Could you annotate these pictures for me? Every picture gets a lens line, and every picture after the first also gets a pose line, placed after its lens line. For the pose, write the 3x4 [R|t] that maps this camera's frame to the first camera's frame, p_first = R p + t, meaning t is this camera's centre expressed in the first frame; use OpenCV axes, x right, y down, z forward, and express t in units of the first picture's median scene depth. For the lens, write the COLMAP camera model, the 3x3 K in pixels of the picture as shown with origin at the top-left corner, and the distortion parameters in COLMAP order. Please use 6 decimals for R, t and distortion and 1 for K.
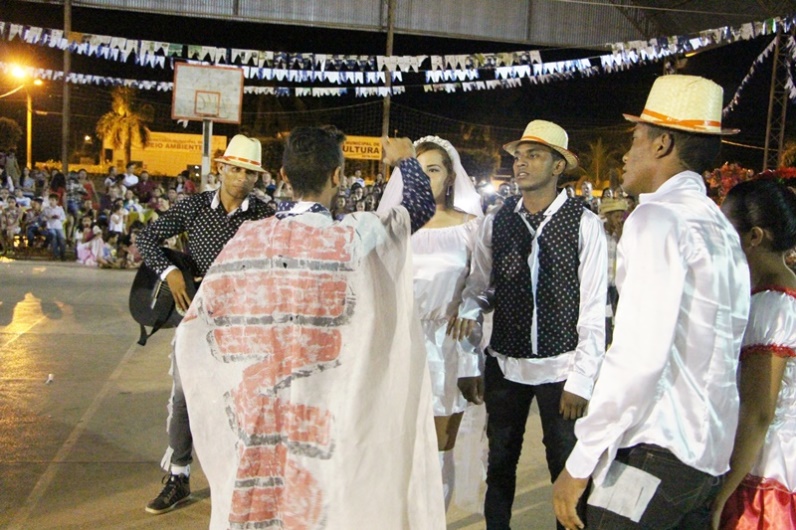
lens RADIAL K [[928.9, 0, 398.0], [0, 928.9, 265.0], [0, 0, 1]] dist [0.022170, 0.066596]
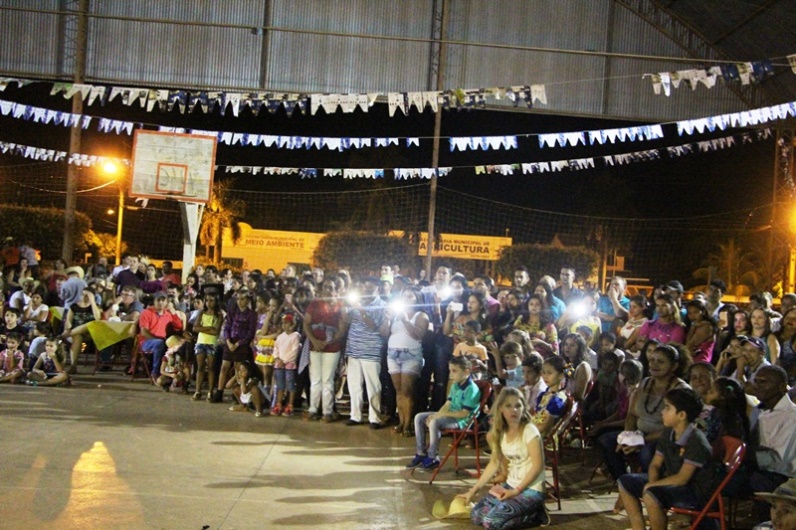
lens RADIAL K [[928.9, 0, 398.0], [0, 928.9, 265.0], [0, 0, 1]] dist [0.022170, 0.066596]
pose [[0.992208, 0.010754, -0.124127, 0.063840], [-0.023958, 0.994143, -0.105380, -0.013309], [0.122266, 0.107532, 0.986655, 0.167640]]
